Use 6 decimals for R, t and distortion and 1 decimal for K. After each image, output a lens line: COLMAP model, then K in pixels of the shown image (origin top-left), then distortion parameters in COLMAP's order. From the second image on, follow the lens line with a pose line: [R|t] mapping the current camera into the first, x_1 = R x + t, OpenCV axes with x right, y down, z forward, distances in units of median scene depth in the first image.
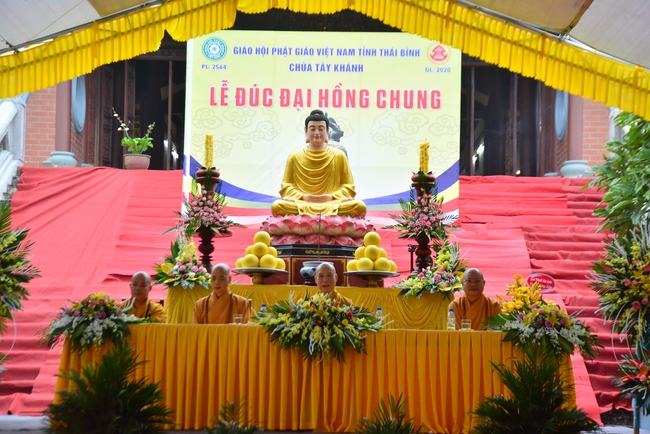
lens RADIAL K [[1375.5, 0, 332.1], [0, 1375.5, 219.1], [0, 0, 1]] dist [0.509481, 0.000000]
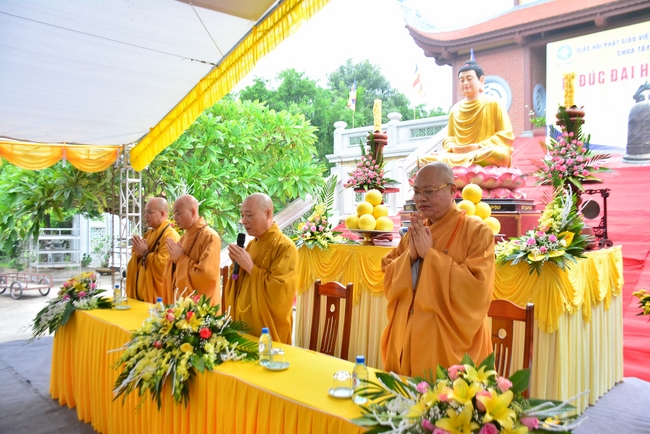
lens RADIAL K [[517.5, 0, 323.2], [0, 517.5, 218.9], [0, 0, 1]] dist [-0.128608, 0.068165]
pose [[0.712888, -0.010217, -0.701204, 0.108963], [0.079982, 0.994554, 0.066823, 0.001261], [0.696702, -0.103721, 0.709823, 0.415384]]
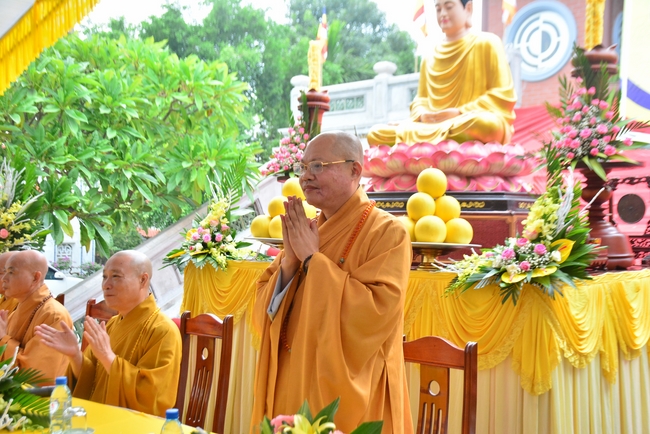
lens RADIAL K [[821.0, 0, 322.5], [0, 821.0, 222.2], [0, 0, 1]] dist [0.120339, 0.000000]
pose [[0.739276, -0.016325, -0.673204, 0.130694], [0.074269, 0.995584, 0.057416, 0.004928], [0.669294, -0.092444, 0.737224, 0.421906]]
